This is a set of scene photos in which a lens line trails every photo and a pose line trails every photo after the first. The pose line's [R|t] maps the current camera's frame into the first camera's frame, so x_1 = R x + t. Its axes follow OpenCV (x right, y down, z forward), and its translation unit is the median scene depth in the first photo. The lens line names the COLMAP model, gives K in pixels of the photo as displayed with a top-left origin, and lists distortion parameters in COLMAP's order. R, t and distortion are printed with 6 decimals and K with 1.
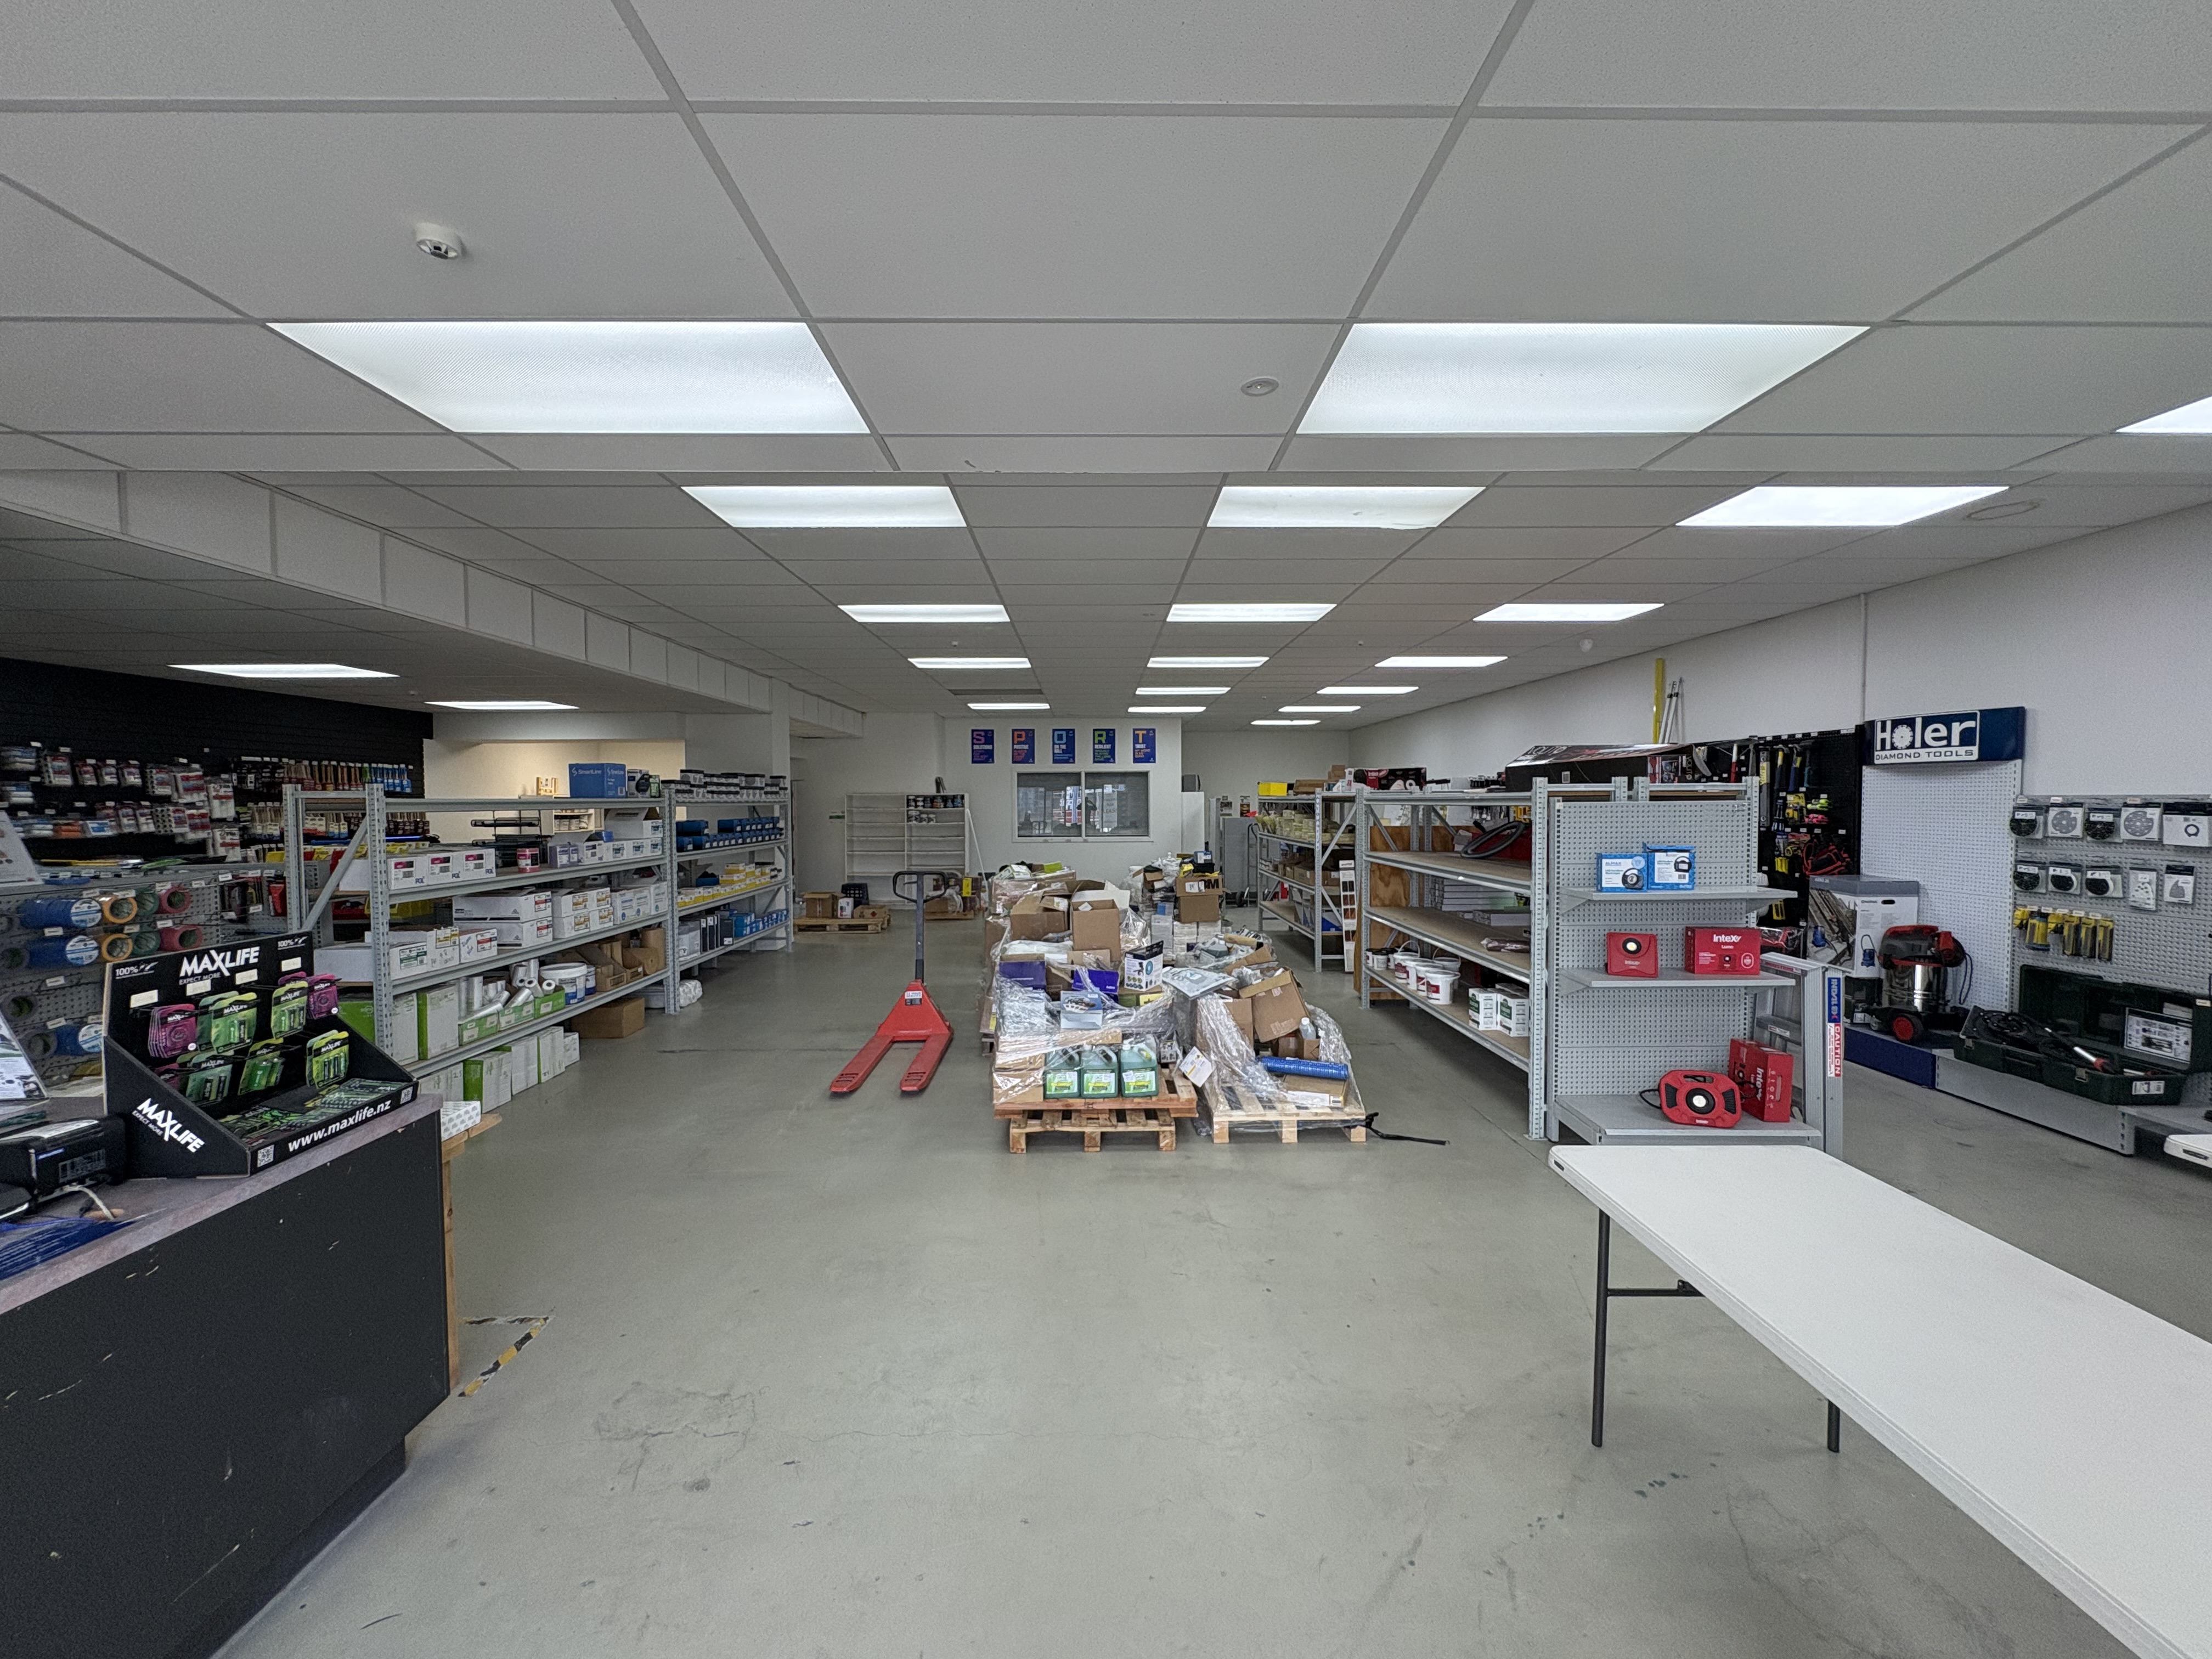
lens RADIAL K [[880.7, 0, 1105.2], [0, 880.7, 826.2], [0, 0, 1]] dist [0.002772, -0.000213]
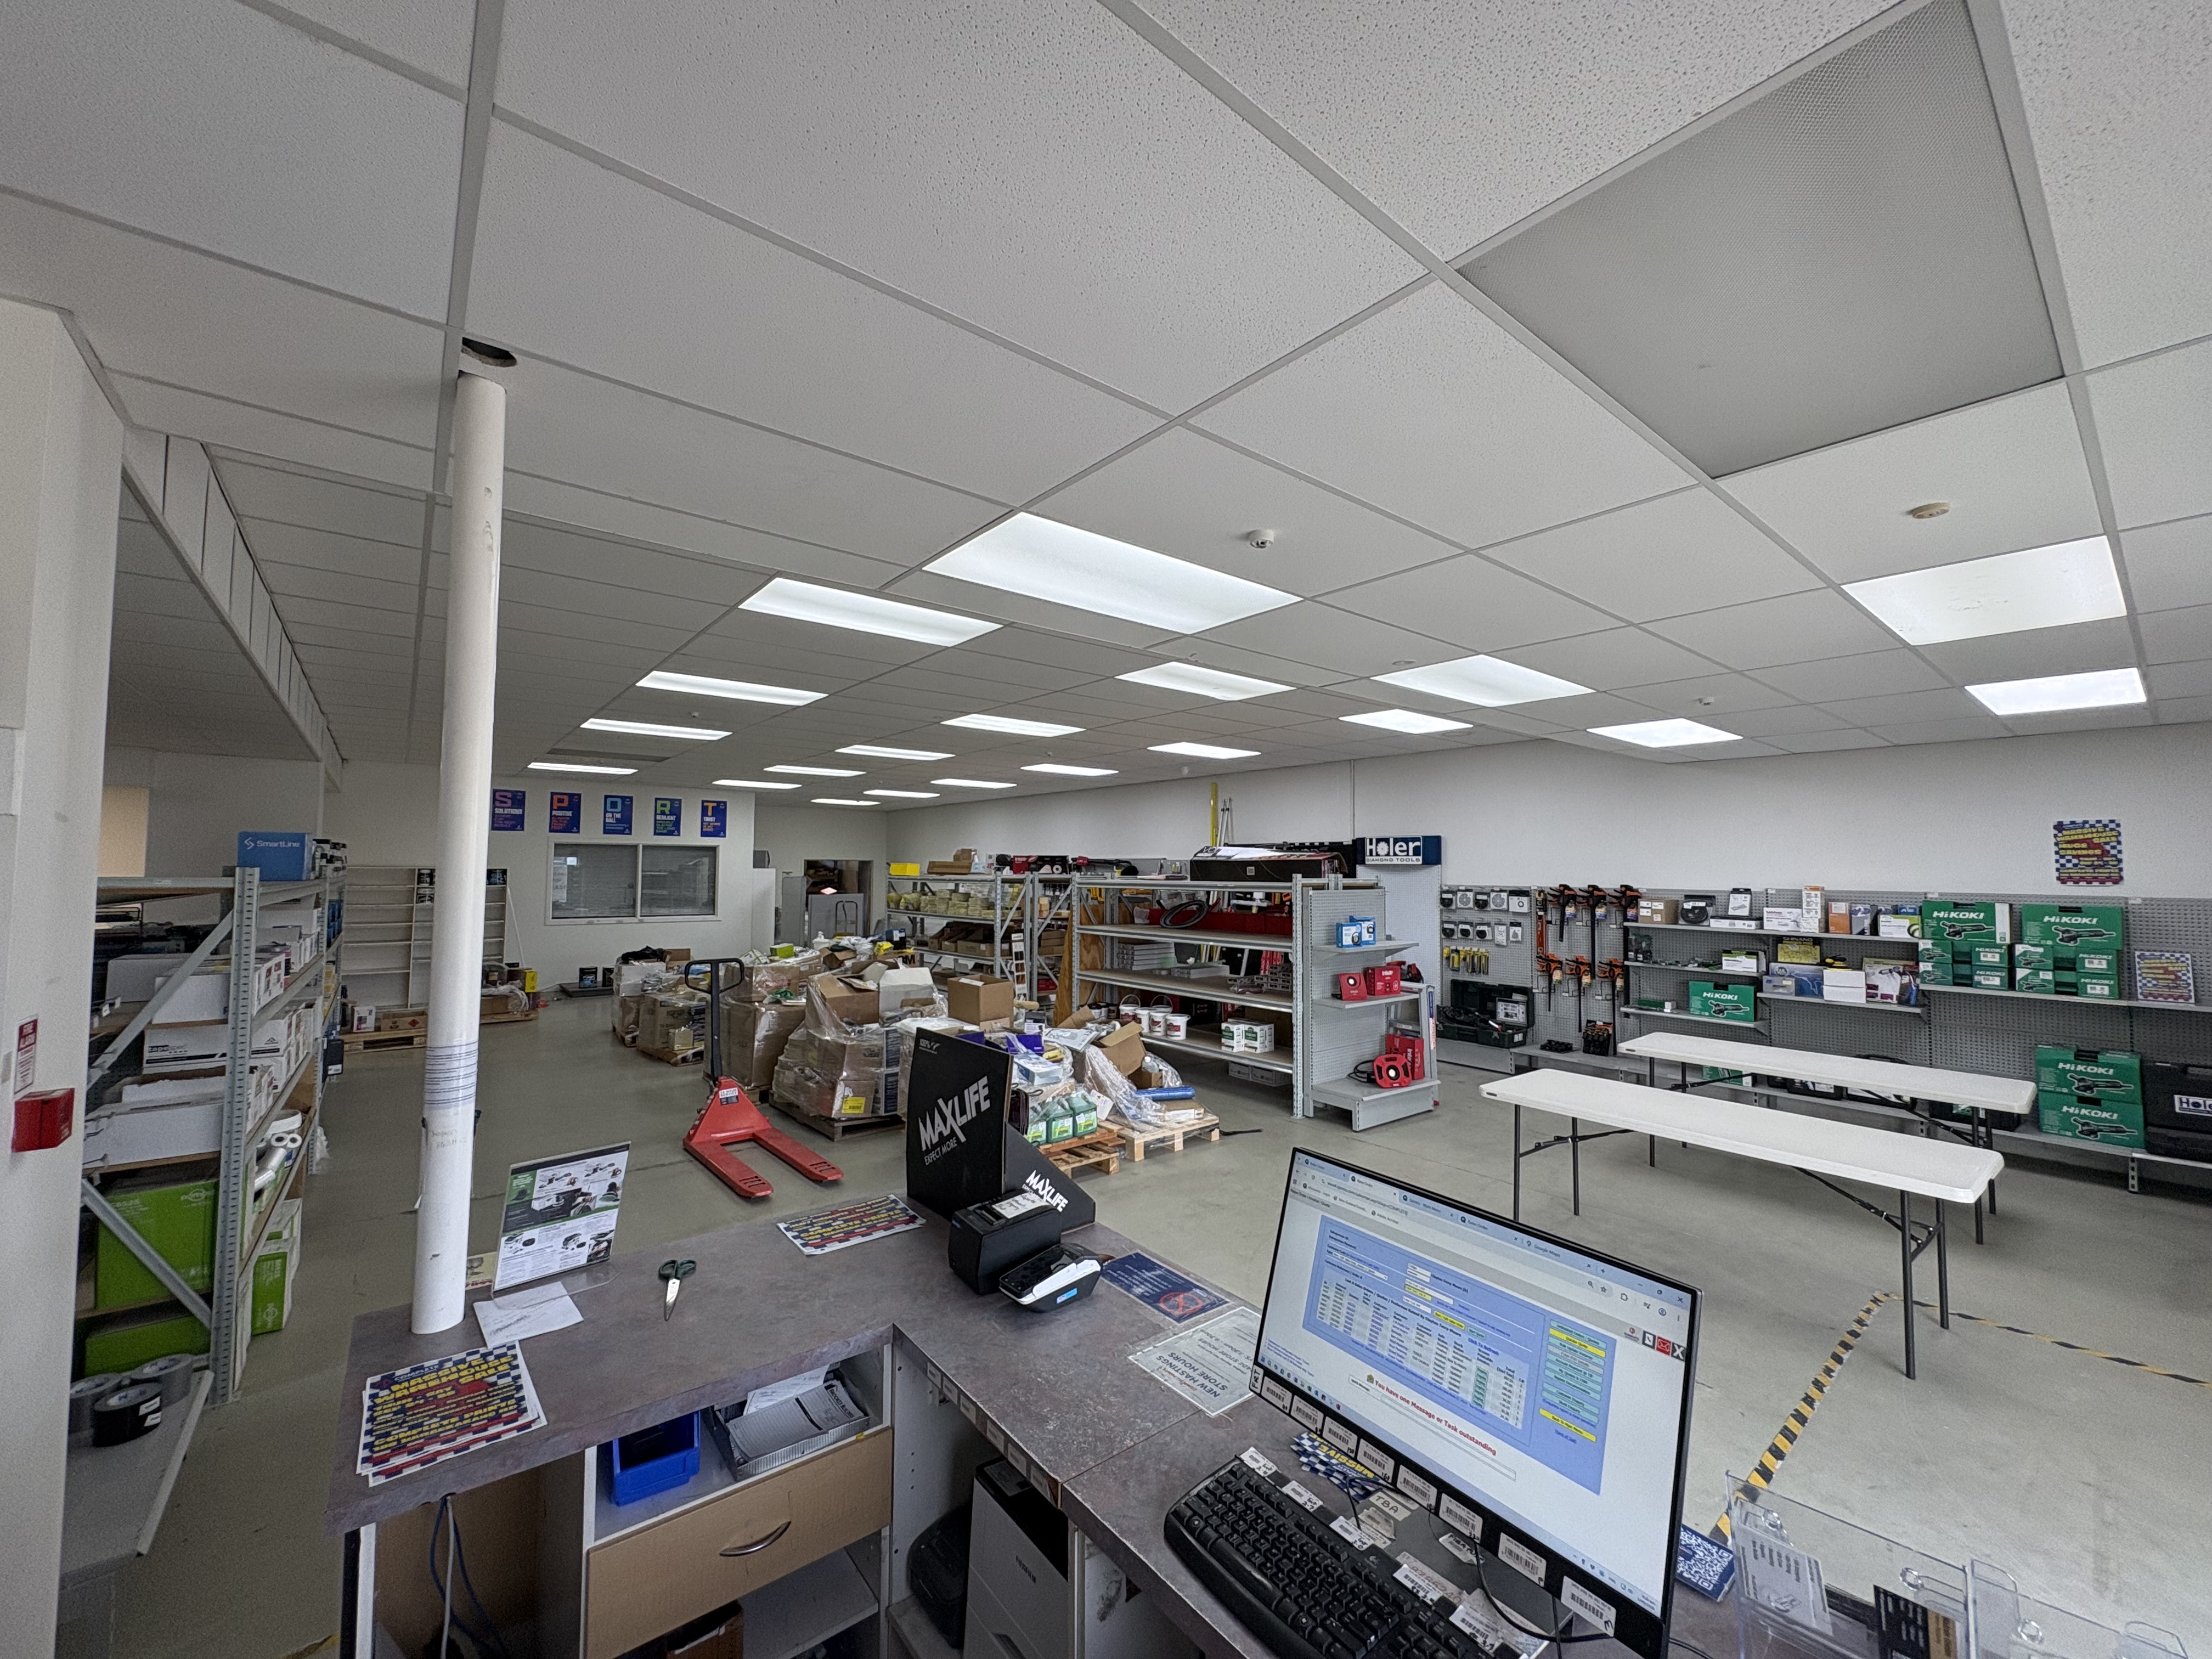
lens RADIAL K [[880.7, 0, 1102.0], [0, 880.7, 825.9], [0, 0, 1]] dist [0.002772, -0.000213]
pose [[0.790845, 0.042109, 0.610566, -0.619447], [0.007762, 0.996860, -0.078805, -0.018593], [-0.611967, 0.067061, 0.788035, 0.001091]]
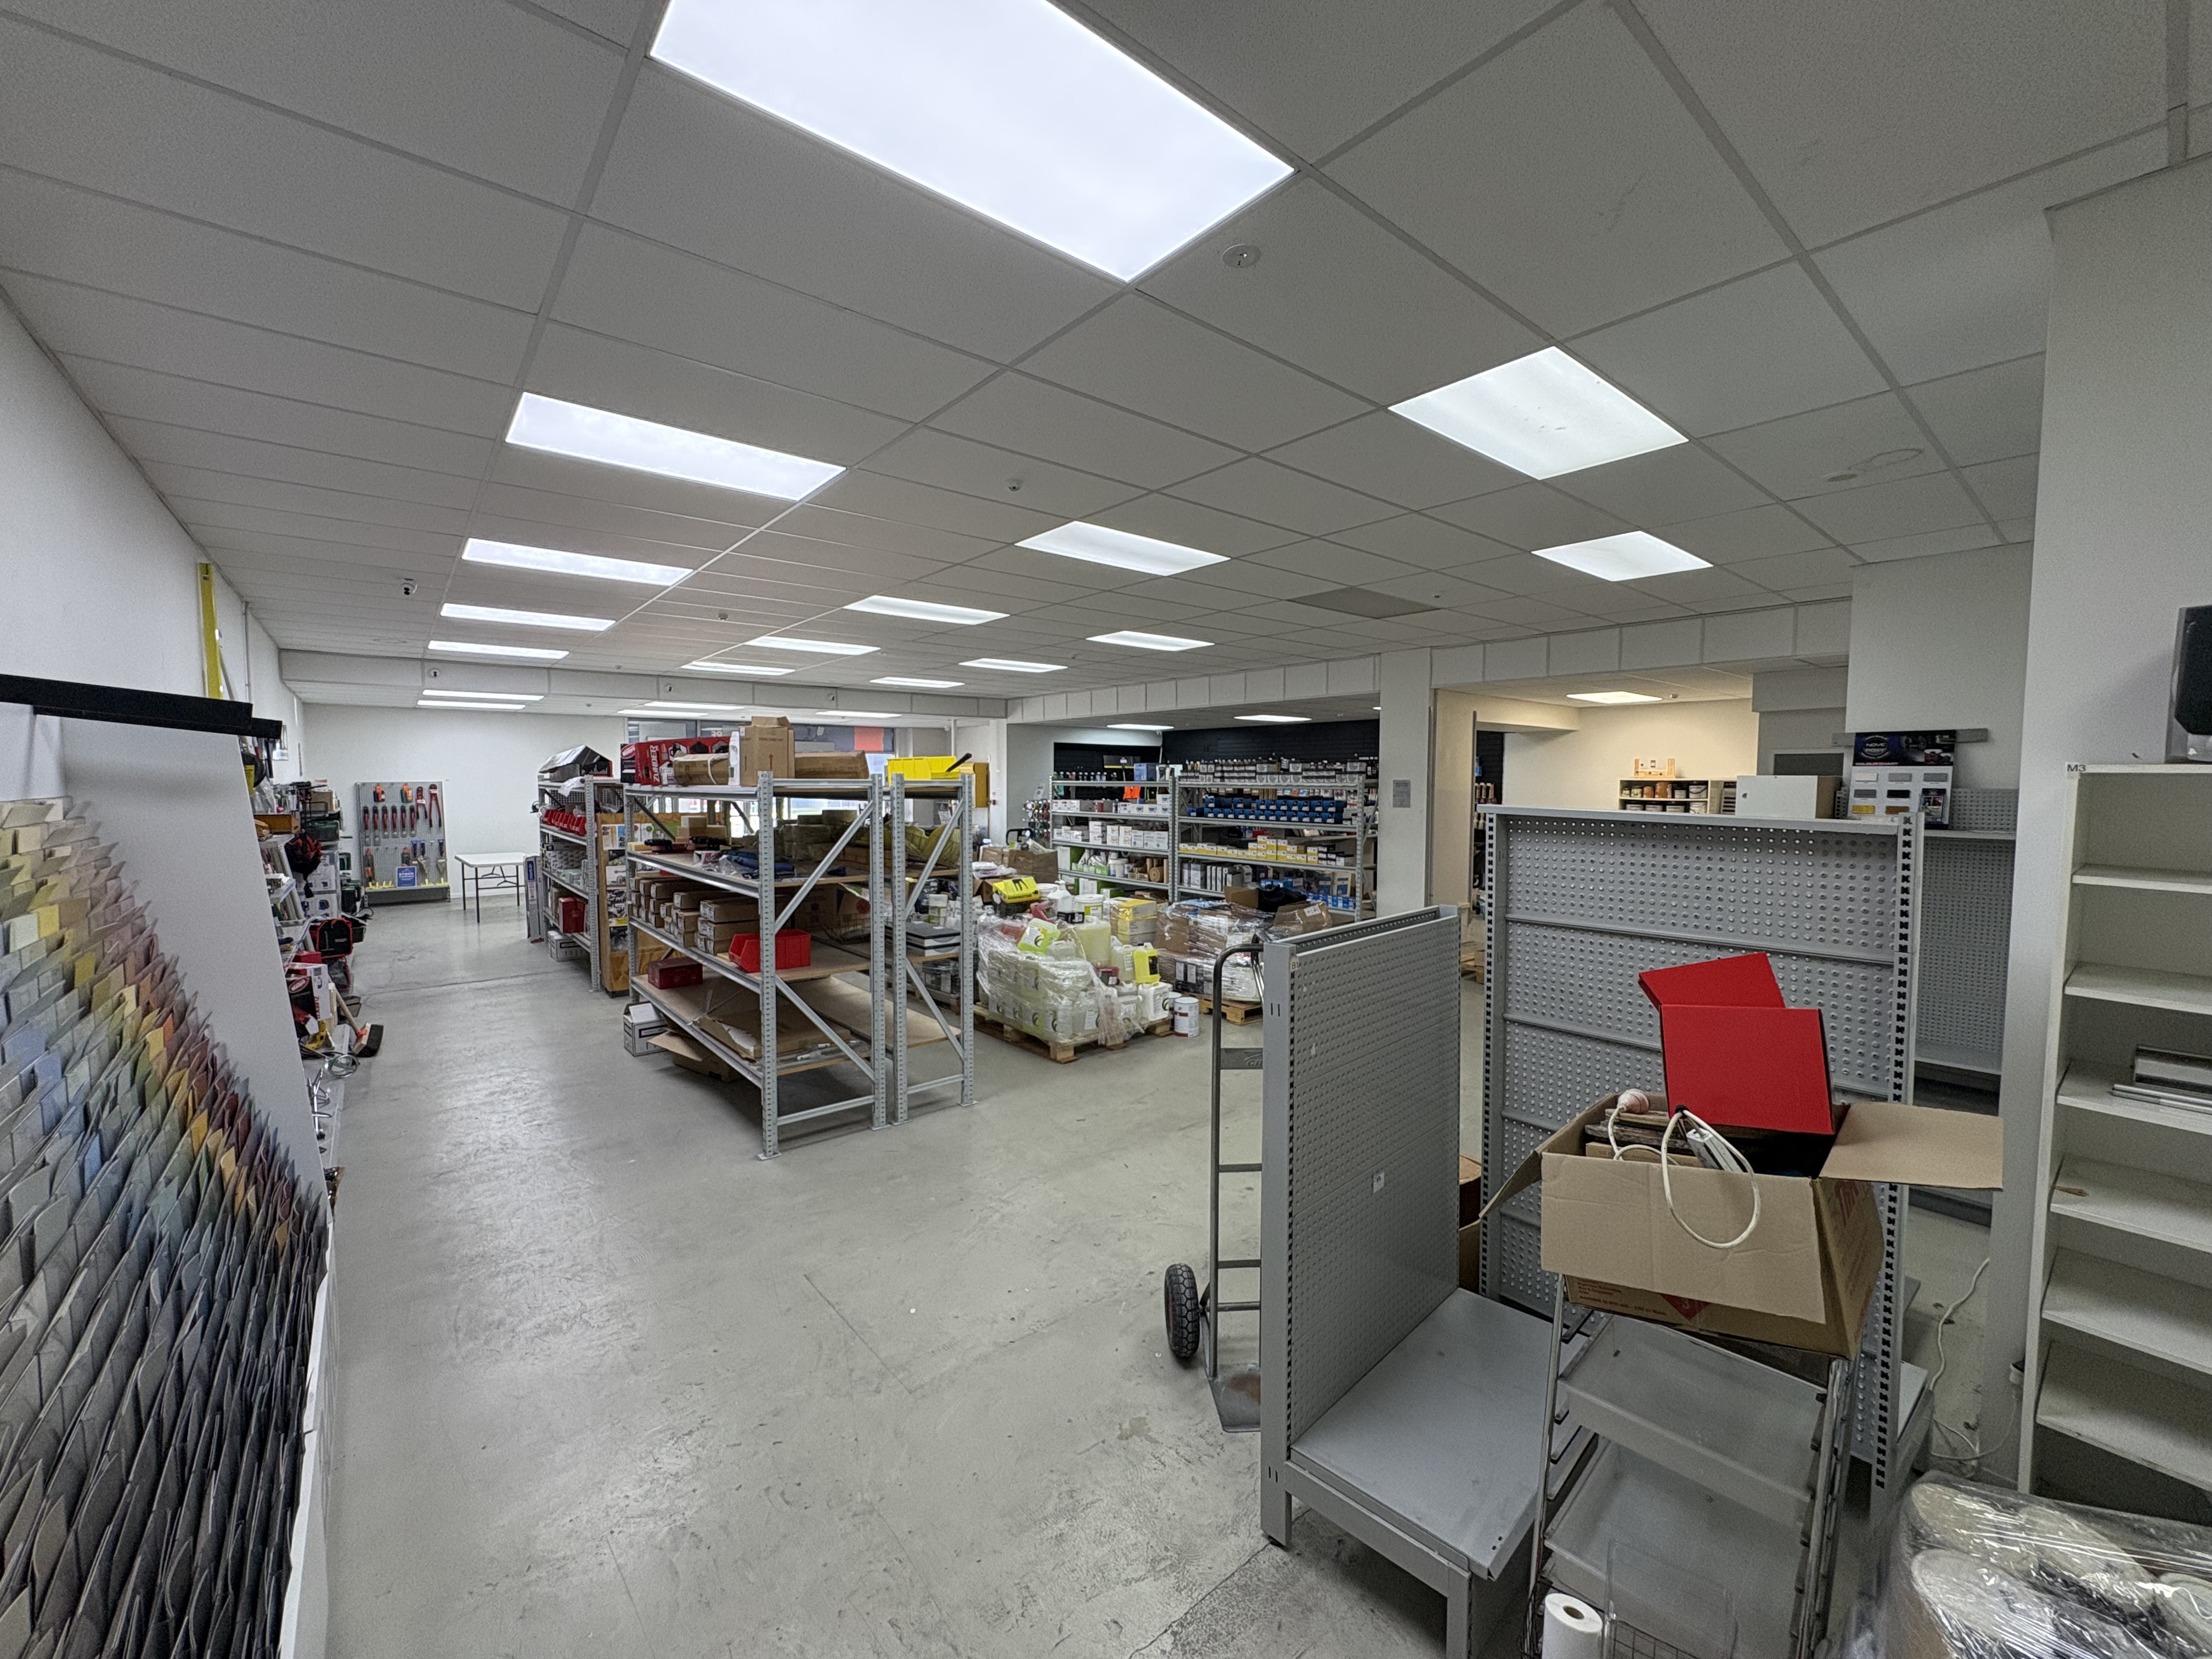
lens RADIAL K [[880.7, 0, 1099.4], [0, 880.7, 825.1], [0, 0, 1]] dist [0.002772, -0.000213]
pose [[-0.785228, 0.035173, -0.618206, 0.874136], [-0.019270, 0.996514, 0.081174, -0.114631], [0.618906, 0.075653, -0.781813, 3.102736]]
